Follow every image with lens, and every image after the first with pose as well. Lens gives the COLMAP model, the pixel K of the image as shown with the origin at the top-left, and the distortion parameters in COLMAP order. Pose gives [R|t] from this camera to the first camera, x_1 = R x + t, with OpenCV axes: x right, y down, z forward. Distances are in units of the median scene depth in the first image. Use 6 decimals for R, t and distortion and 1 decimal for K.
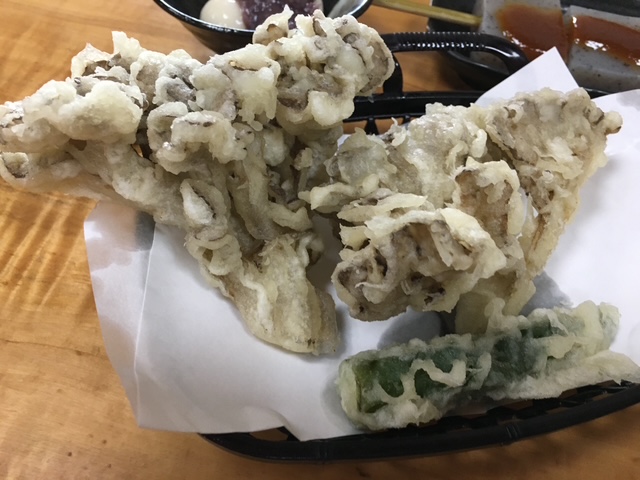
lens RADIAL K [[557.9, 0, 316.7], [0, 557.9, 240.5], [0, 0, 1]] dist [0.064242, -0.080193]
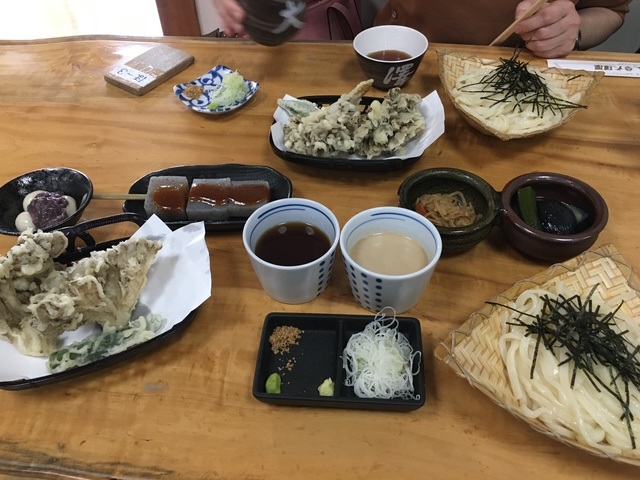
lens RADIAL K [[557.9, 0, 321.3], [0, 557.9, 242.4], [0, 0, 1]] dist [0.064242, -0.080193]
pose [[0.978004, -0.206408, 0.030049, 1.258193], [0.208477, 0.971930, -0.109037, 0.229727], [-0.006700, 0.112903, 0.993583, -1.693574]]
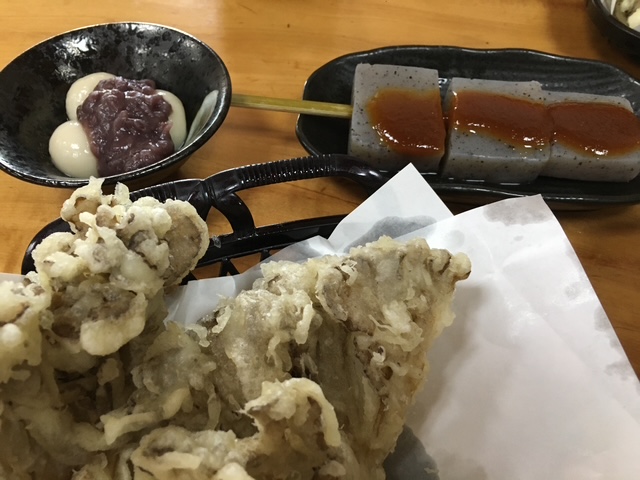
lens RADIAL K [[557.9, 0, 320.3], [0, 557.9, 235.7], [0, 0, 1]] dist [0.064242, -0.080193]
pose [[0.993250, -0.115340, -0.012316, 0.335524], [0.115678, 0.992783, 0.031625, -0.333861], [0.008580, -0.032836, 0.999424, 0.102340]]
